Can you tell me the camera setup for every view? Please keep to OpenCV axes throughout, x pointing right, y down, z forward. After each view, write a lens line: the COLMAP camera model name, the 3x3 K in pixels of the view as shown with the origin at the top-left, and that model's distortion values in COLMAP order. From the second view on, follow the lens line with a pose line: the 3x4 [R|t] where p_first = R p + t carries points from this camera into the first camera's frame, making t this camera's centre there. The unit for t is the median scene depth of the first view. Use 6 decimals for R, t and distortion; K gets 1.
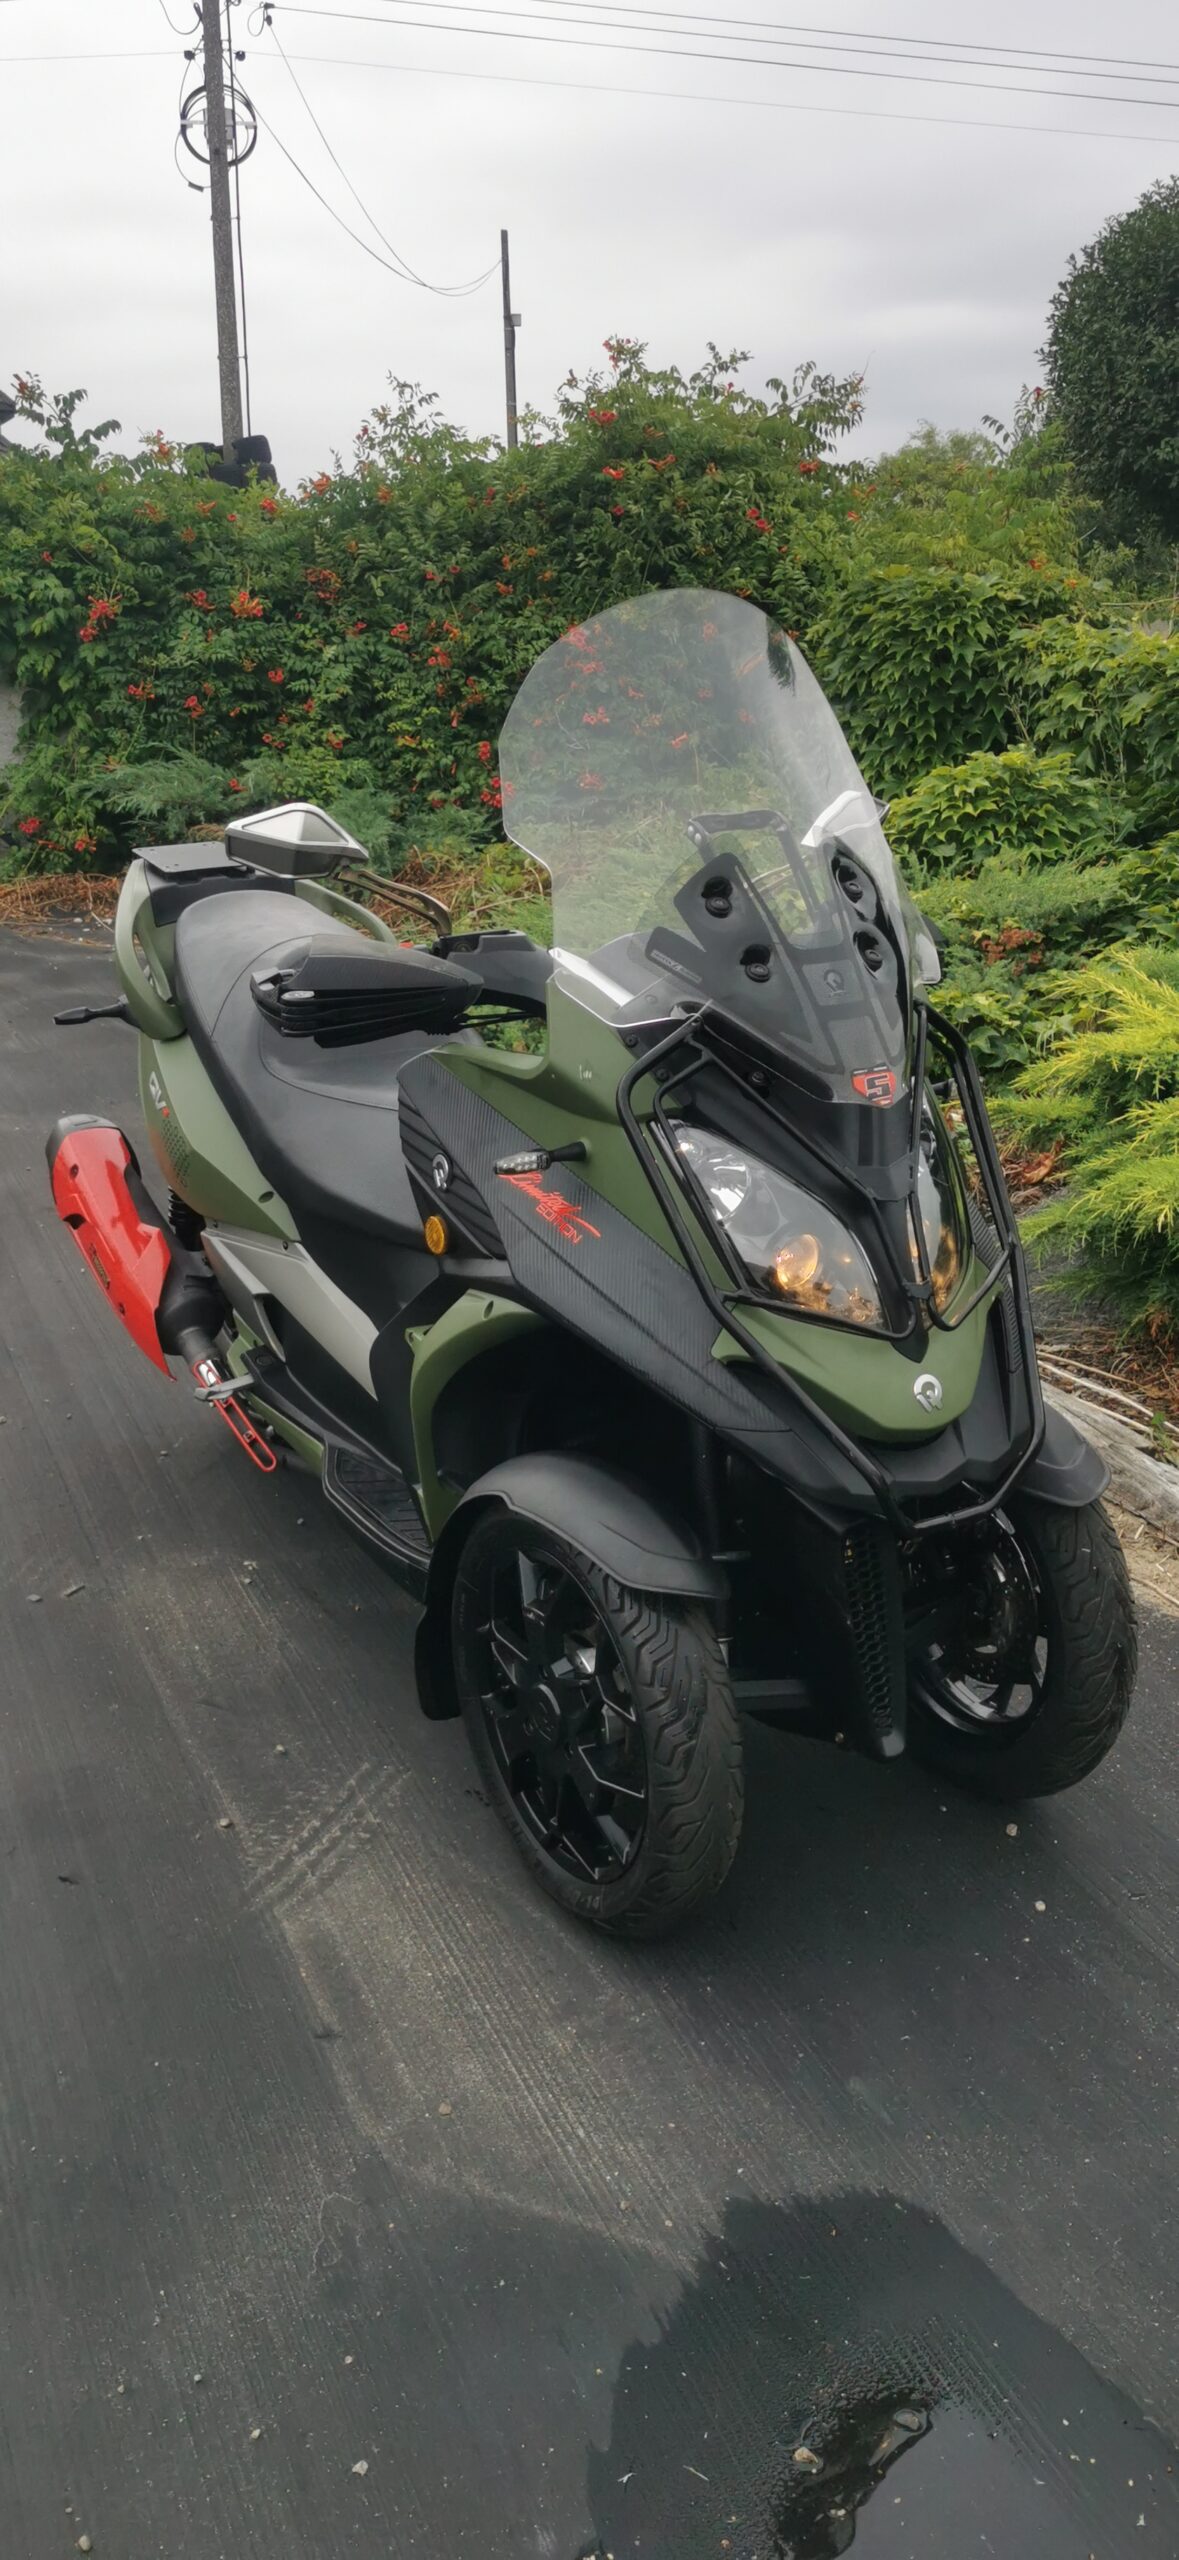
lens RADIAL K [[2112.4, 0, 619.2], [0, 2112.4, 1281.1], [0, 0, 1]] dist [0.029971, -0.001536]
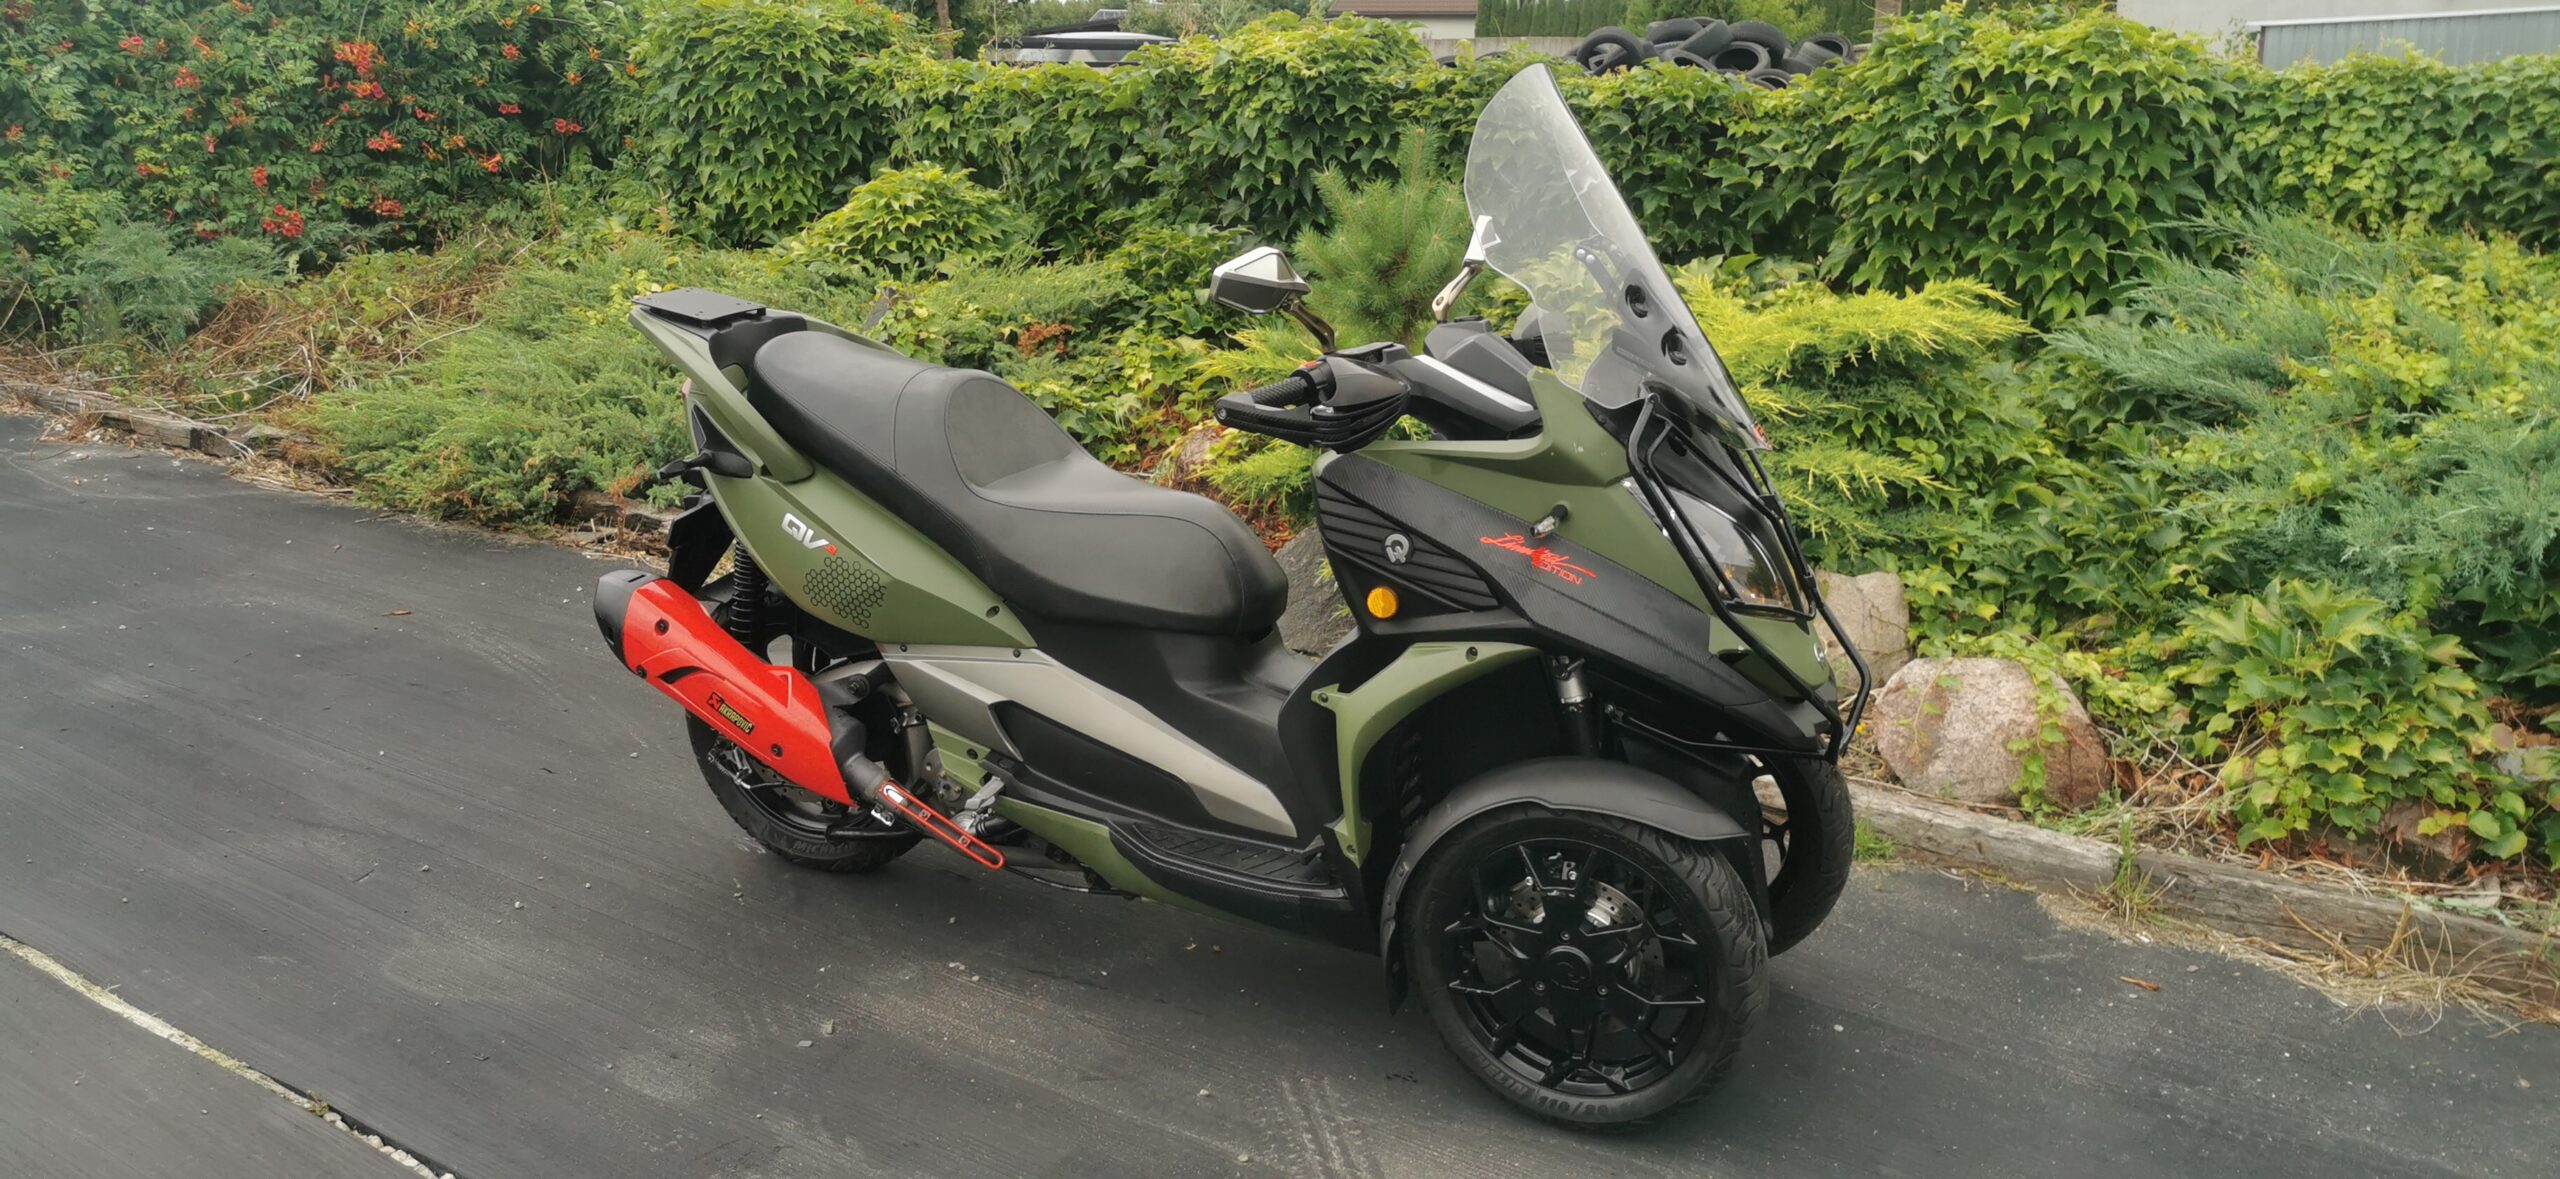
lens RADIAL K [[1970.4, 0, 1280.0], [0, 1970.4, 589.5], [0, 0, 1]] dist [0.073089, -0.112884]
pose [[0.841893, -0.139783, 0.521226, -0.442952], [0.154188, 0.987914, 0.015893, -0.034946], [-0.517148, 0.066987, 0.853270, 0.054012]]
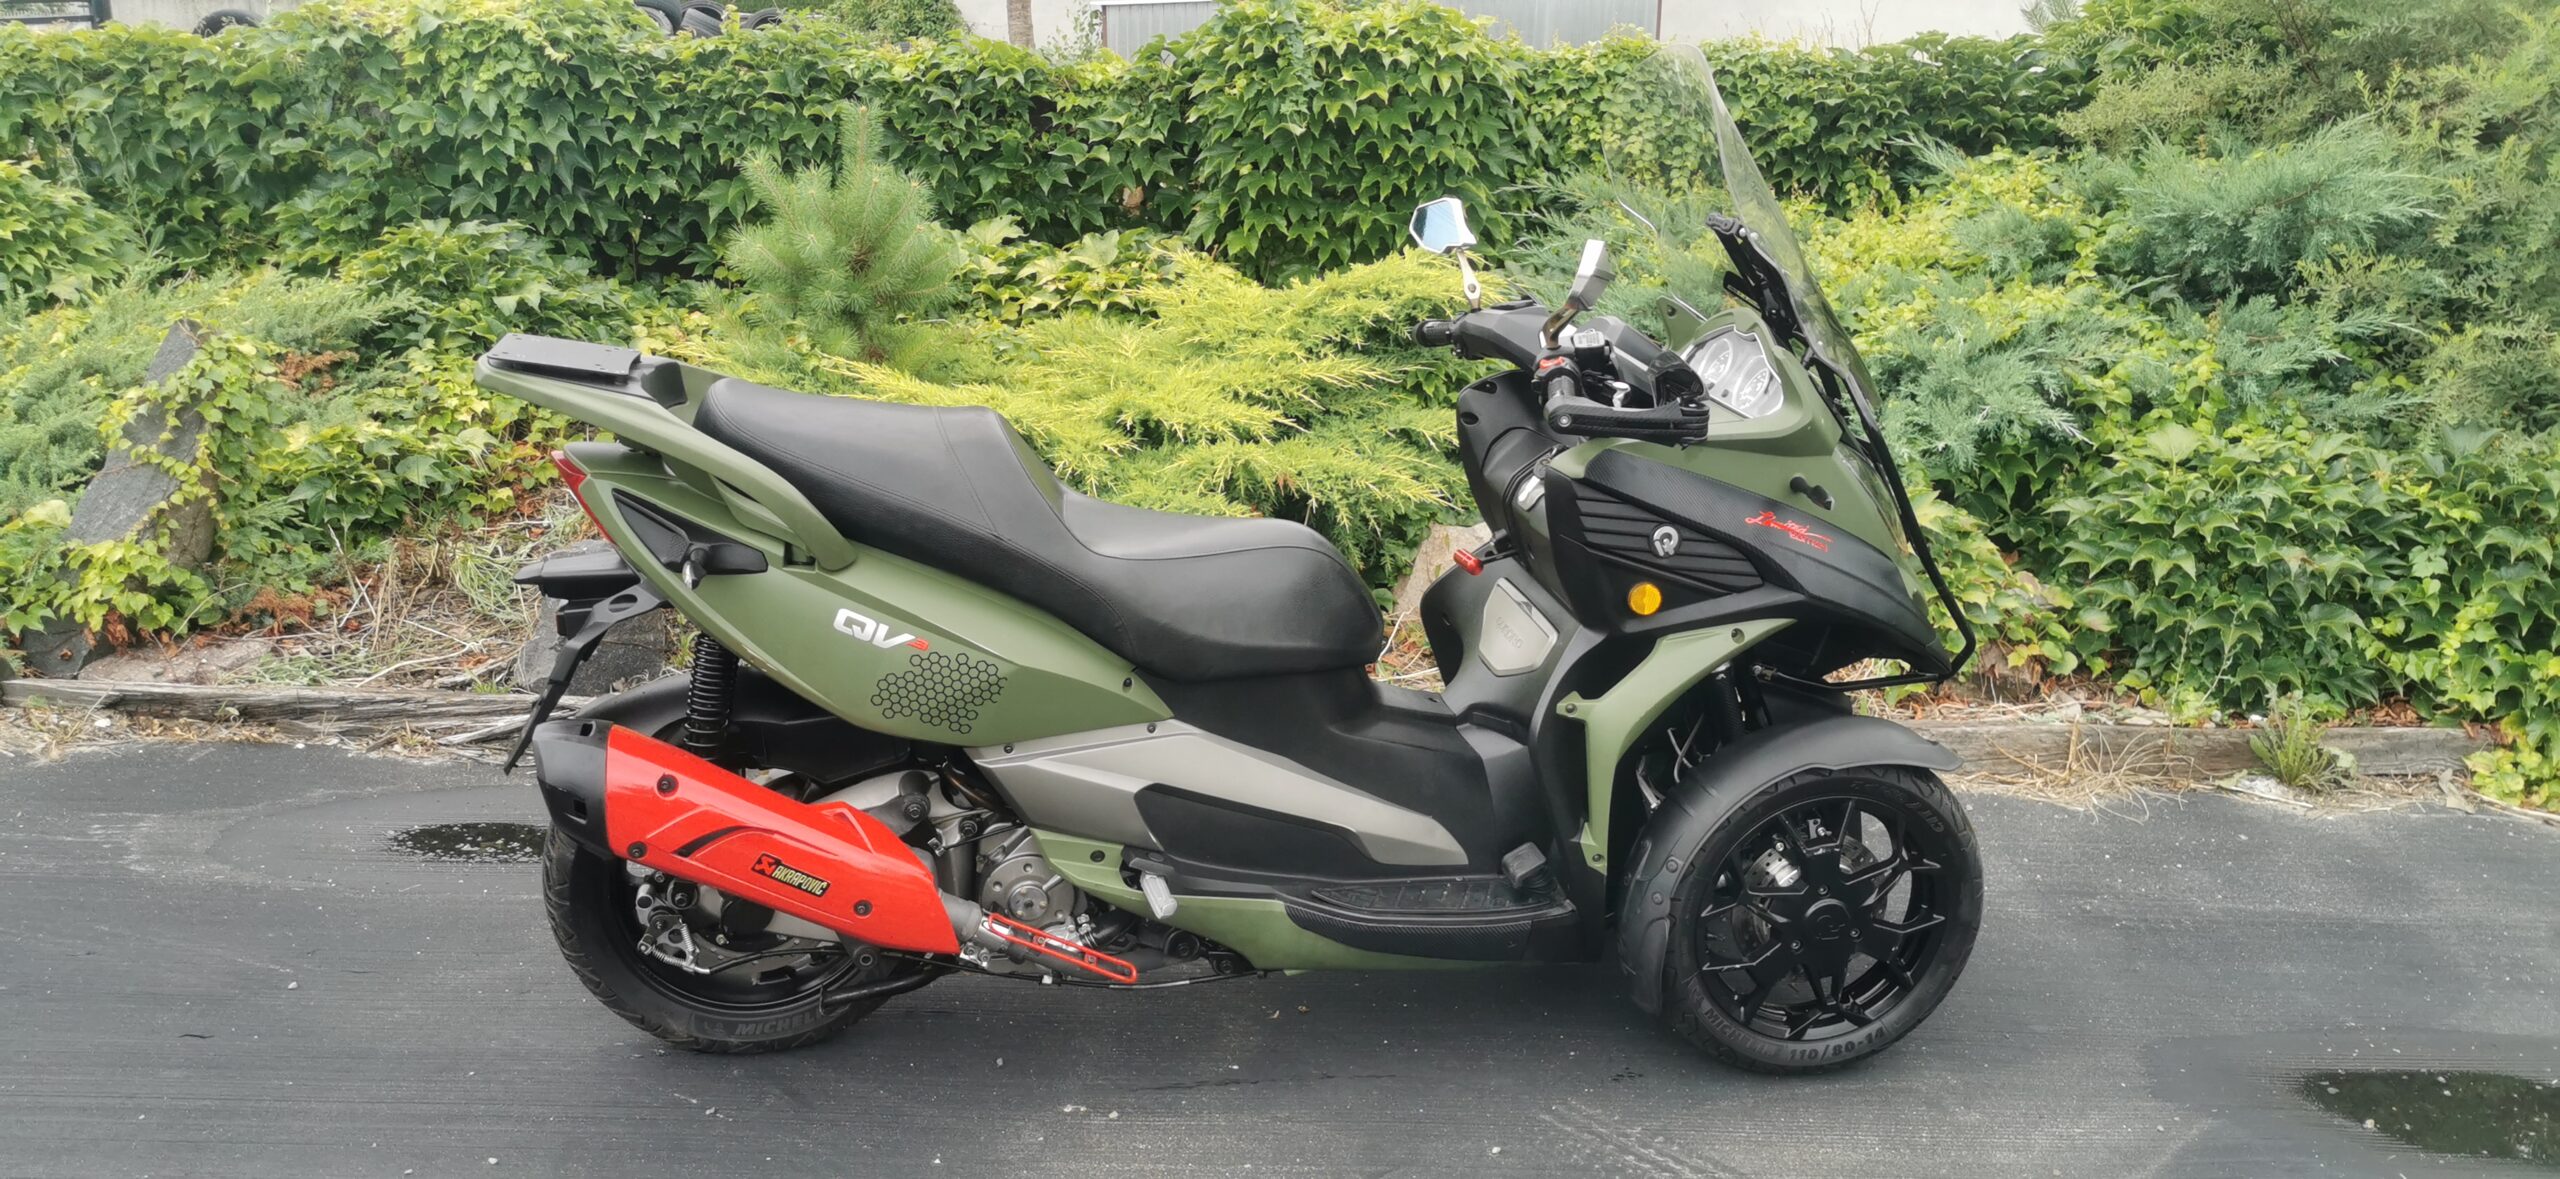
lens RADIAL K [[1970.4, 0, 1280.0], [0, 1970.4, 589.5], [0, 0, 1]] dist [0.073089, -0.112884]
pose [[0.376068, -0.245907, 0.893366, -0.700738], [0.253288, 0.954703, 0.156167, -0.153533], [-0.891302, 0.167549, 0.421318, 0.450937]]
